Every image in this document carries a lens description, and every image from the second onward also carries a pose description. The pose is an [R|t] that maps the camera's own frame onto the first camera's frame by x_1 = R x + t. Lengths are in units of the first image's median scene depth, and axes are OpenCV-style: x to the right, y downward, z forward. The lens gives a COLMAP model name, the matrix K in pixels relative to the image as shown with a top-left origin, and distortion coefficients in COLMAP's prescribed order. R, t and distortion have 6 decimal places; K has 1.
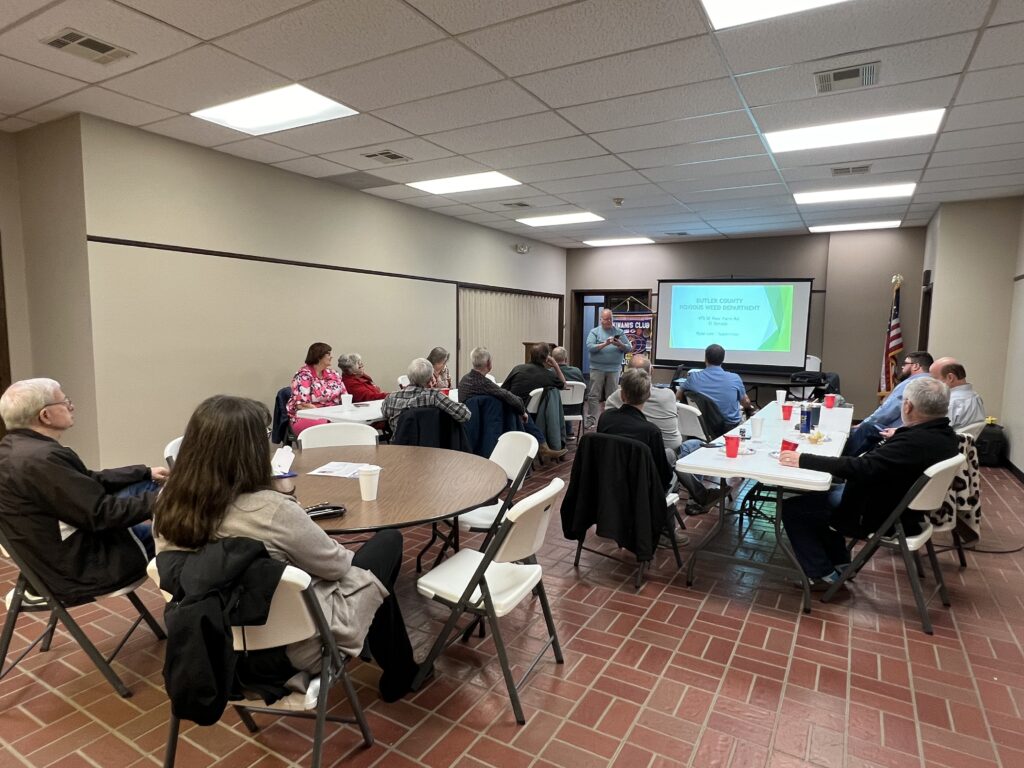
lens RADIAL K [[589.9, 0, 512.0], [0, 589.9, 384.0], [0, 0, 1]] dist [0.042010, 0.000828]
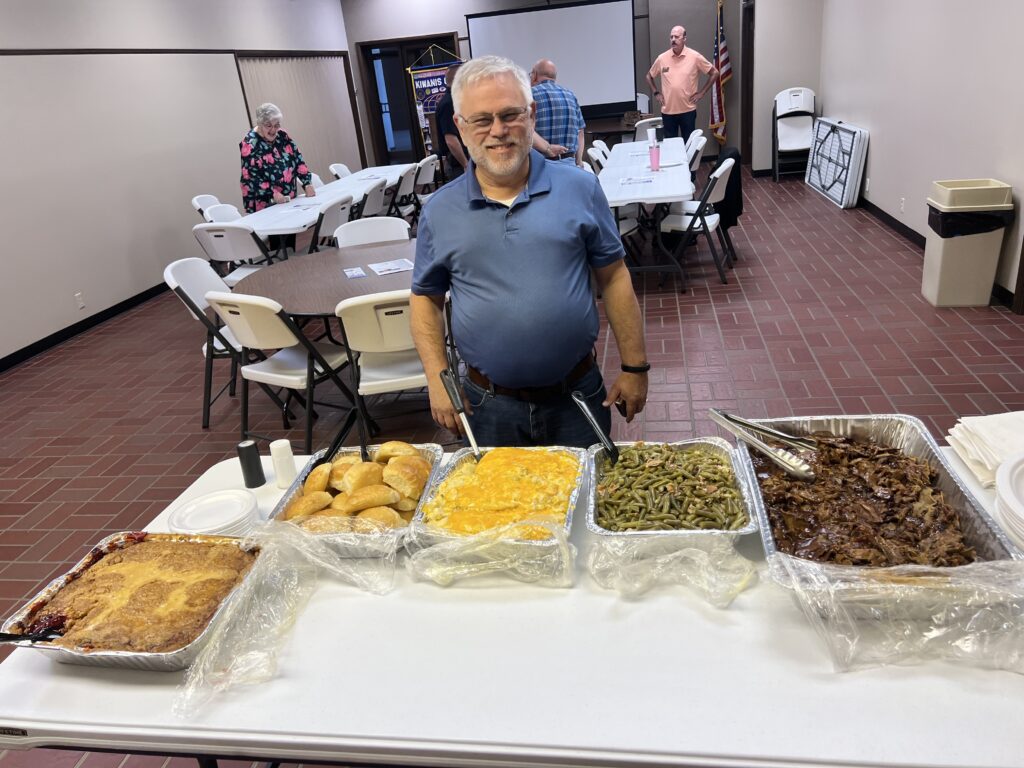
lens RADIAL K [[771.9, 0, 512.0], [0, 771.9, 384.0], [0, 0, 1]] dist [0.003312, 0.001518]
pose [[0.925261, -0.235286, 0.297543, -0.127787], [0.148682, 0.946574, 0.286165, 0.004655], [-0.348977, -0.220539, 0.910812, -0.098995]]
